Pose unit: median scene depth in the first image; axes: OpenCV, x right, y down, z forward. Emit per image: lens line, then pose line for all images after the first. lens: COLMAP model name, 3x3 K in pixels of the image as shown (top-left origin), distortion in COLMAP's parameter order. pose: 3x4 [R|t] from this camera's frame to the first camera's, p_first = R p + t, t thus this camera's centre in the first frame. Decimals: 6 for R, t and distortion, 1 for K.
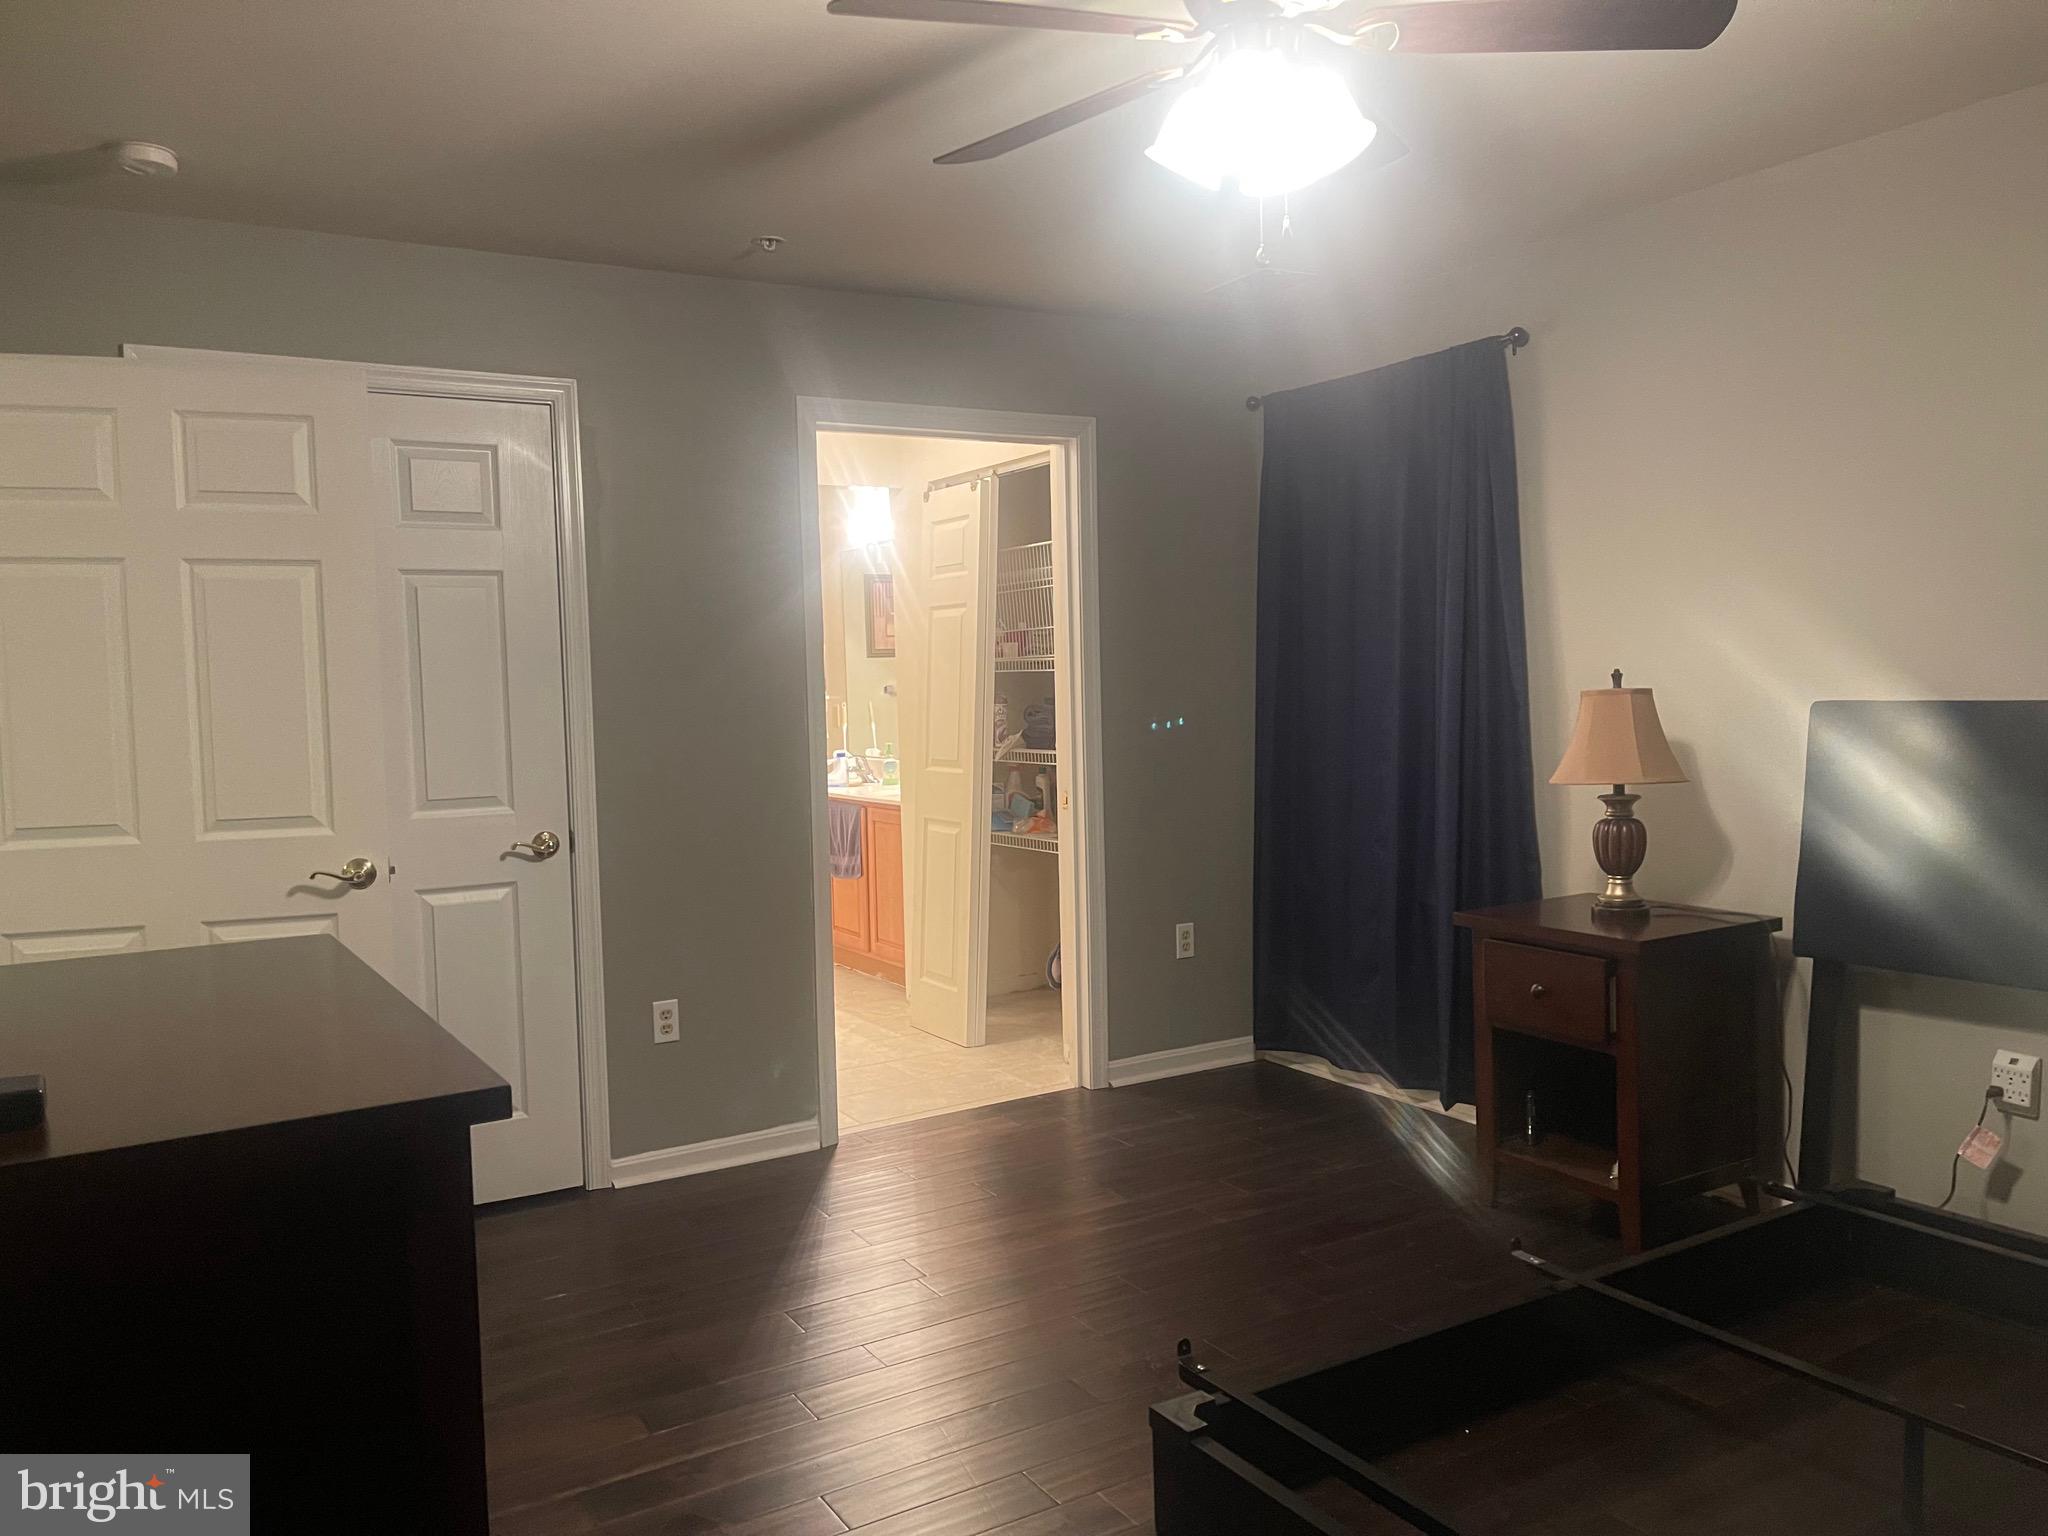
lens RADIAL K [[1538.5, 0, 1024.0], [0, 1538.5, 768.0], [0, 0, 1]] dist [-0.003035, -0.001482]
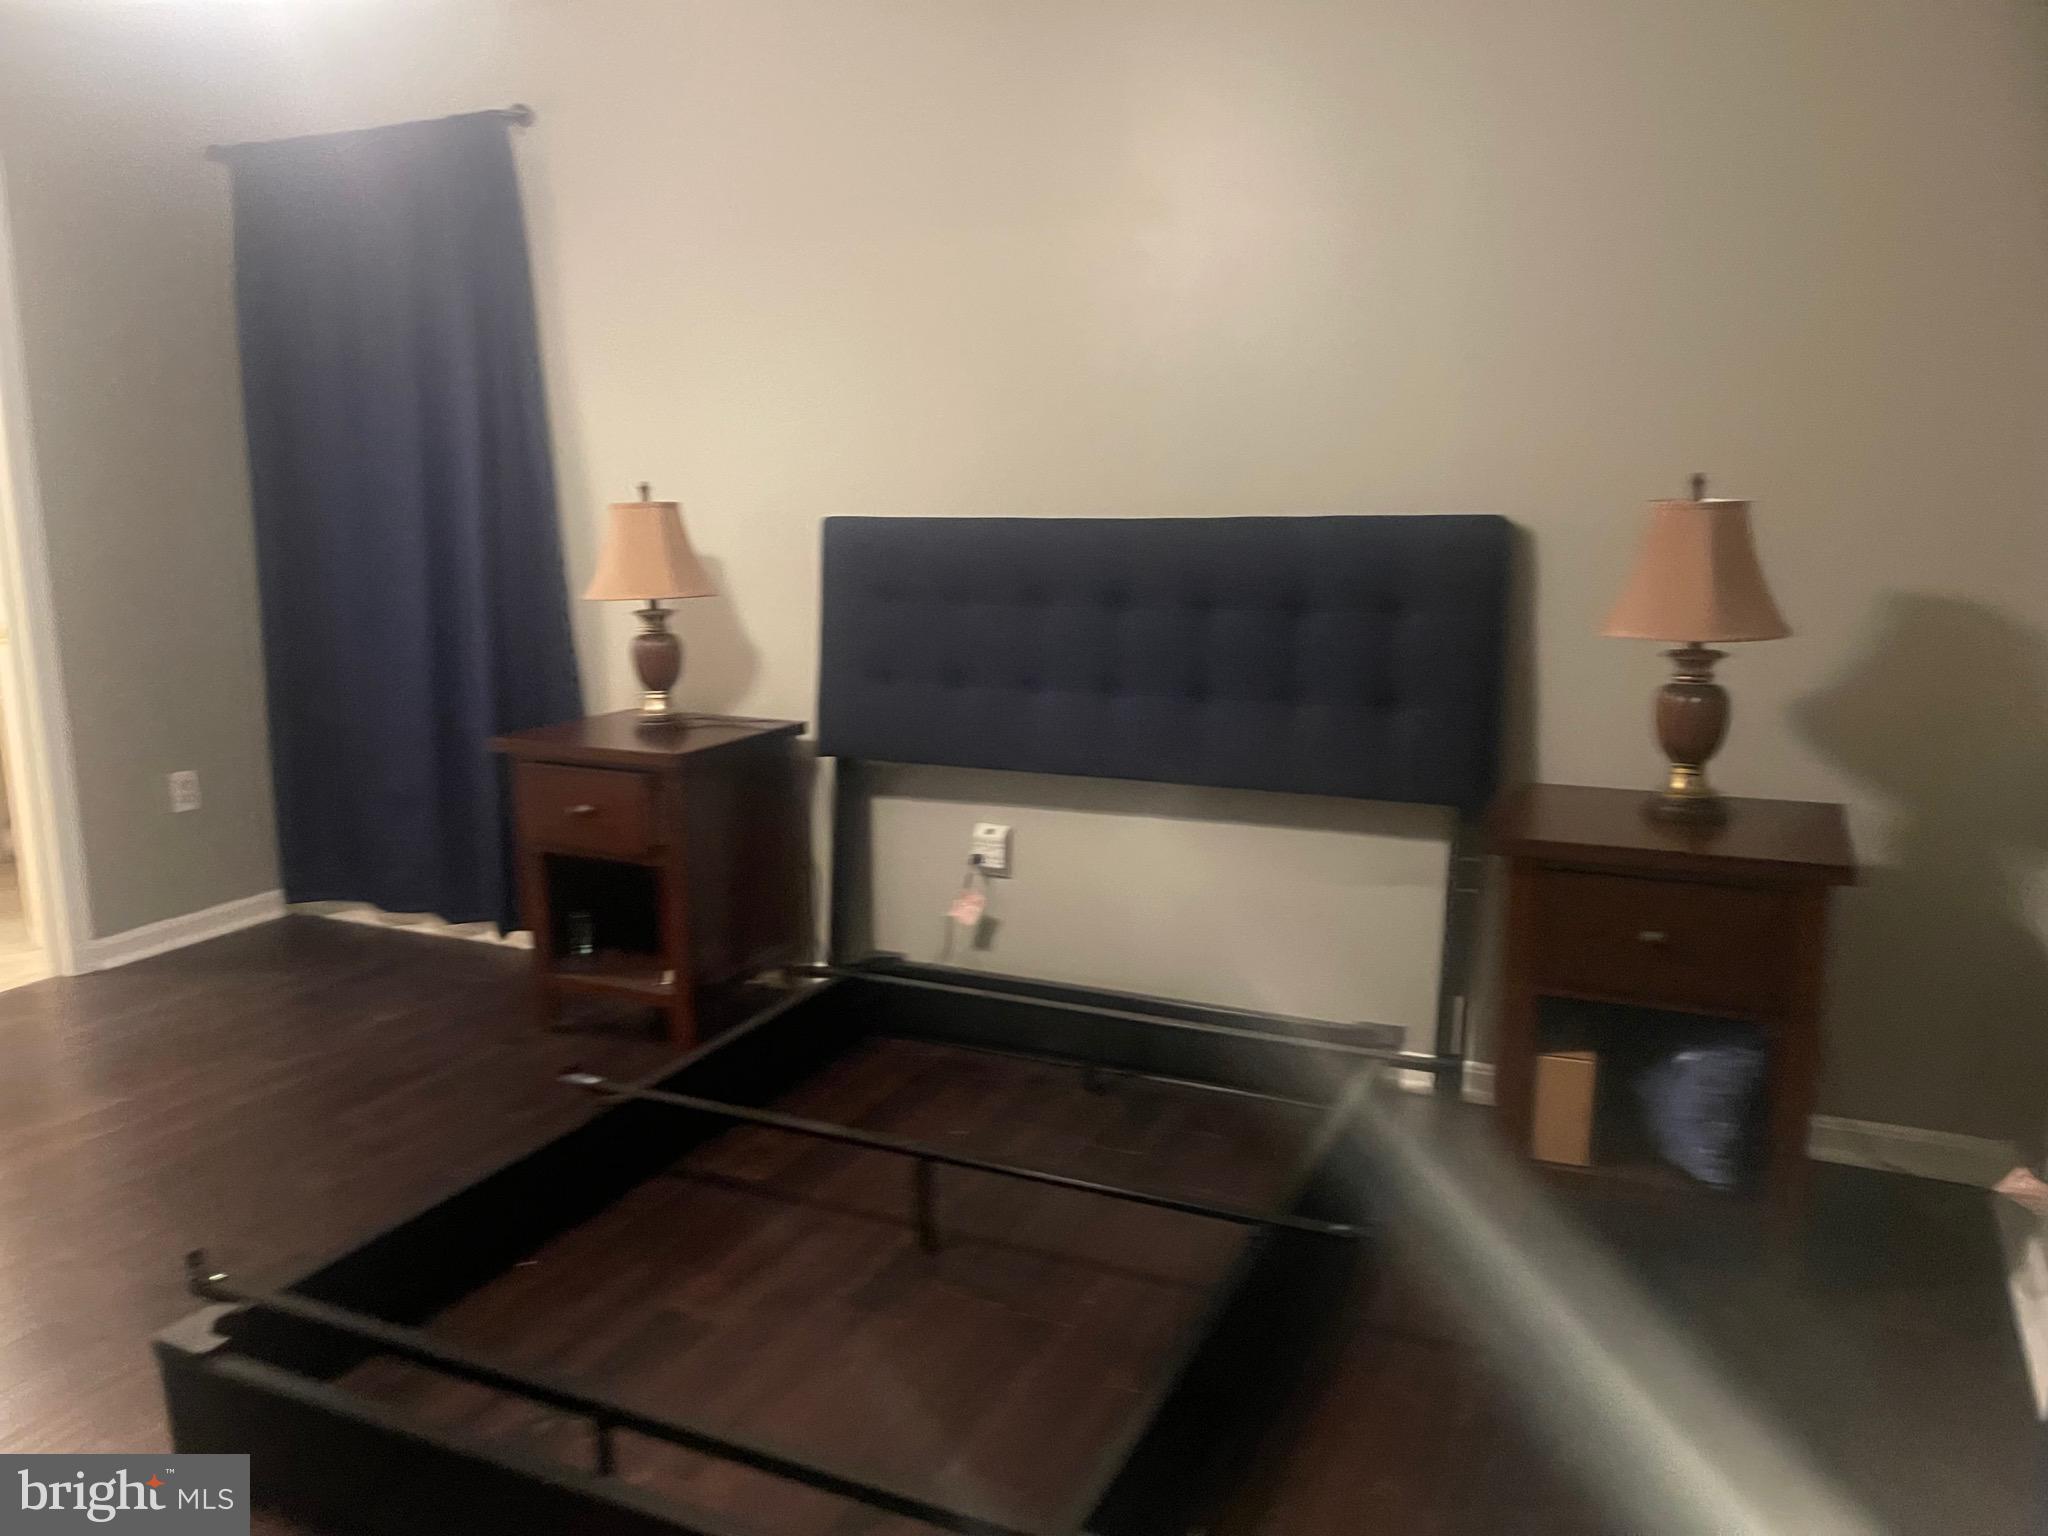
lens RADIAL K [[1514.6, 0, 1033.3], [0, 1514.6, 761.3], [0, 0, 1]] dist [-0.002301, -0.003815]
pose [[0.824698, -0.078971, 0.560034, 0.029249], [0.015554, 0.992996, 0.117119, 0.003520], [-0.565360, -0.087877, 0.820150, 0.039890]]
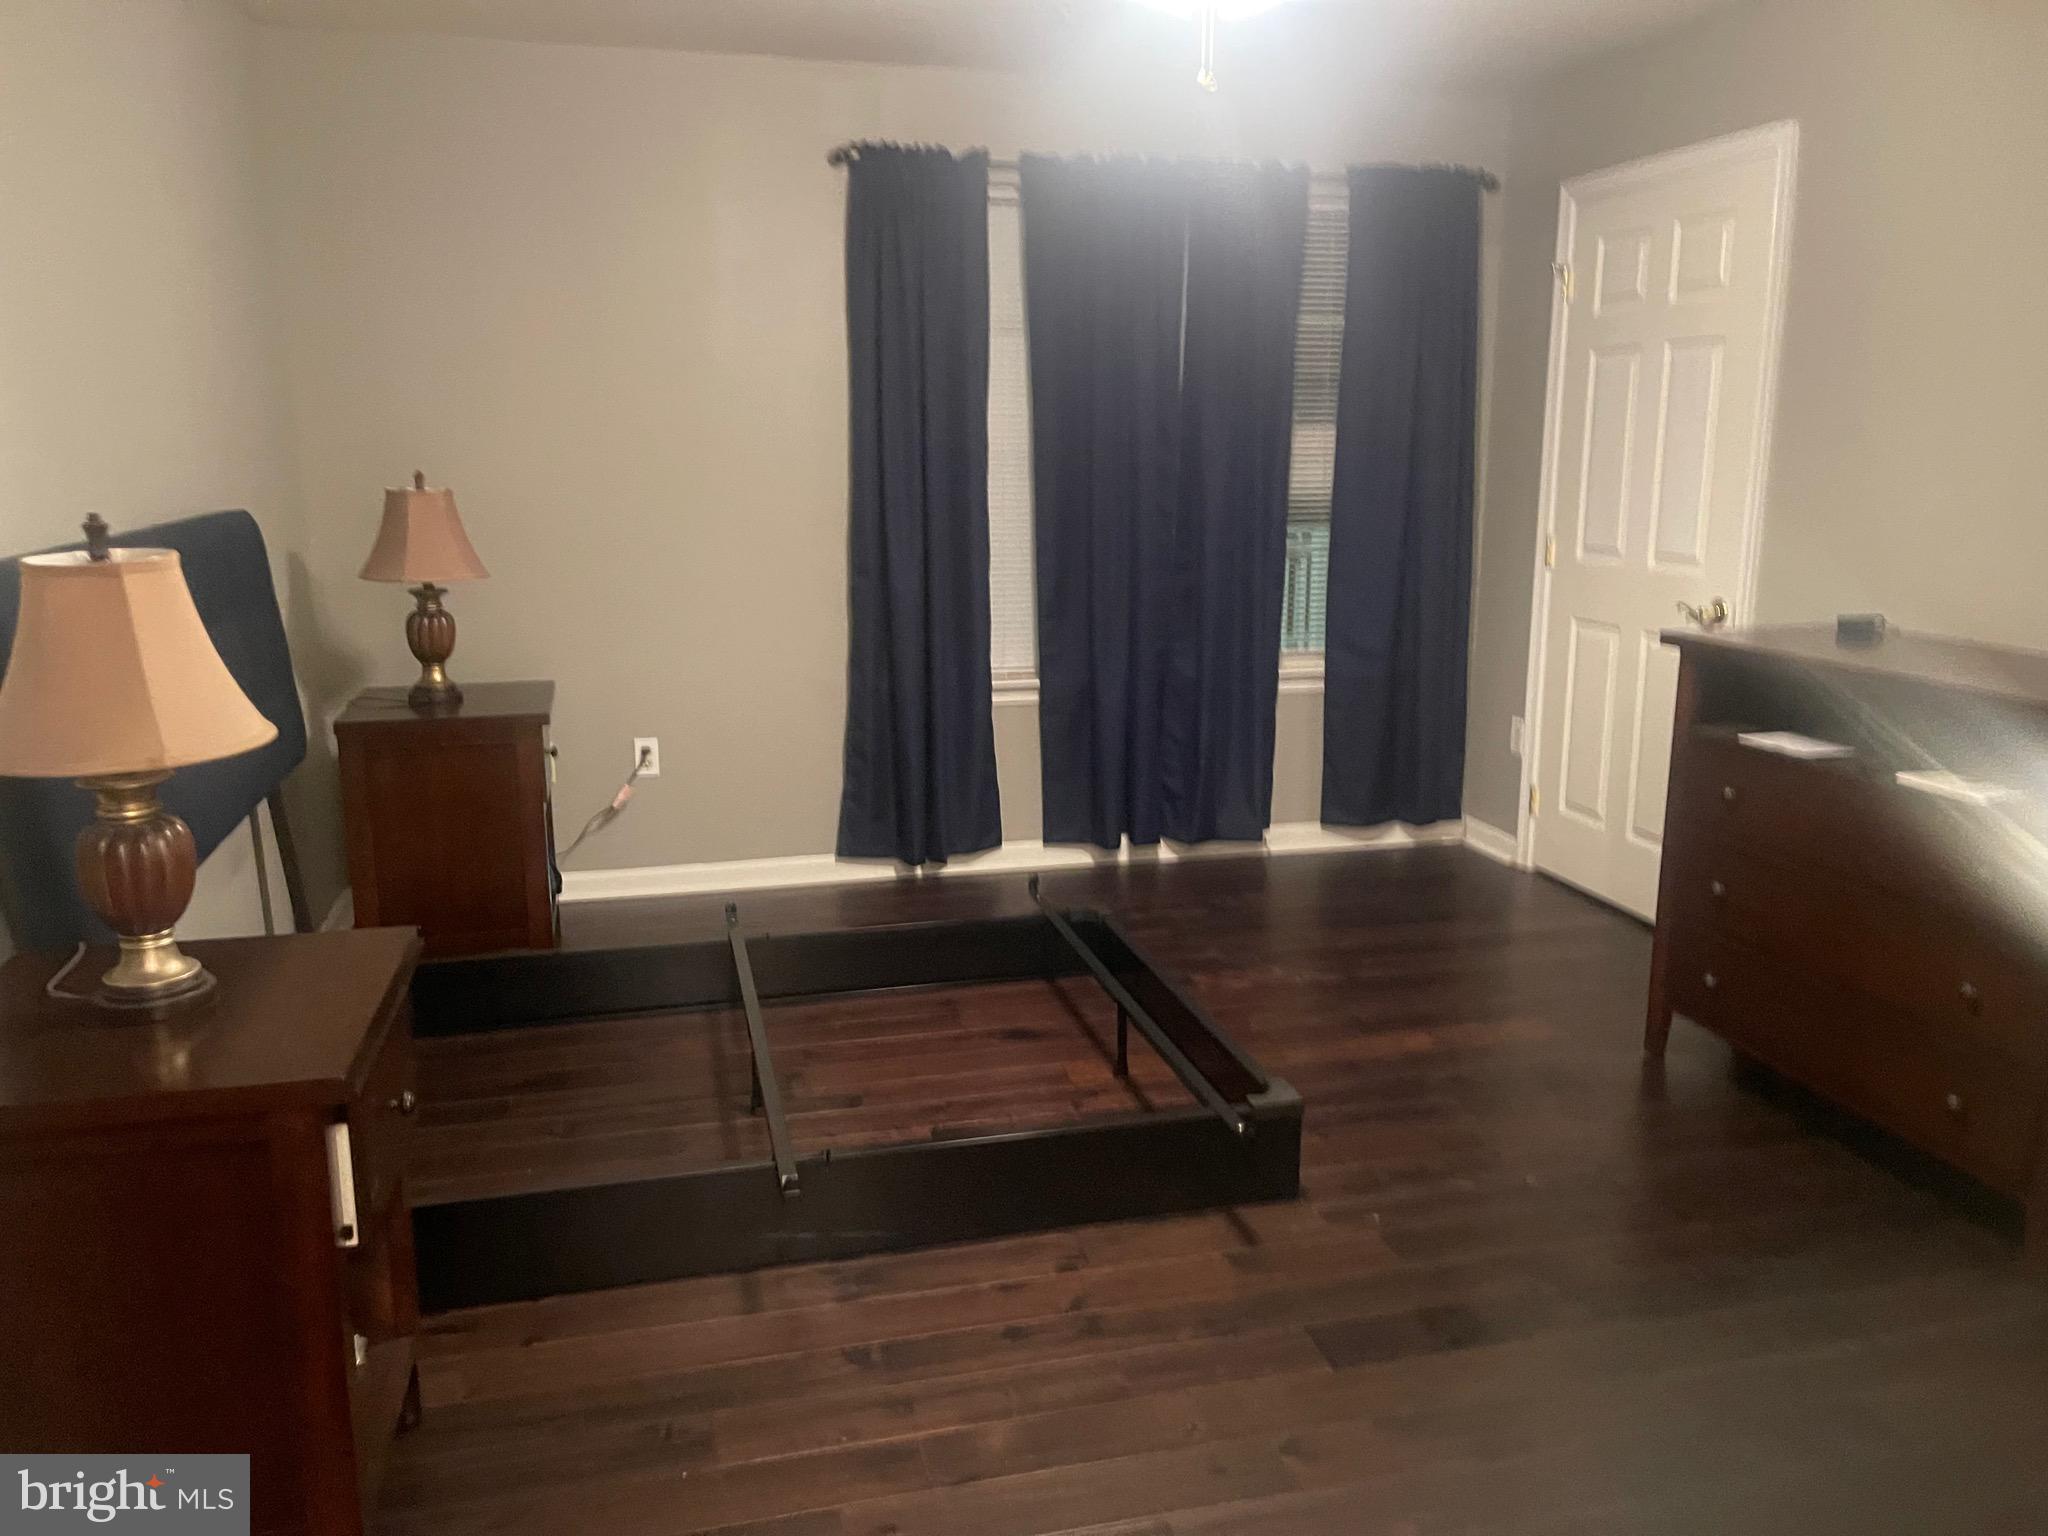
lens RADIAL K [[1514.6, 0, 1033.3], [0, 1514.6, 761.3], [0, 0, 1]] dist [-0.002301, -0.003815]
pose [[-0.962678, -0.028780, 0.269114, -0.015876], [0.041715, 0.966671, 0.252601, -0.098524], [-0.267415, 0.254400, -0.929392, 1.425393]]
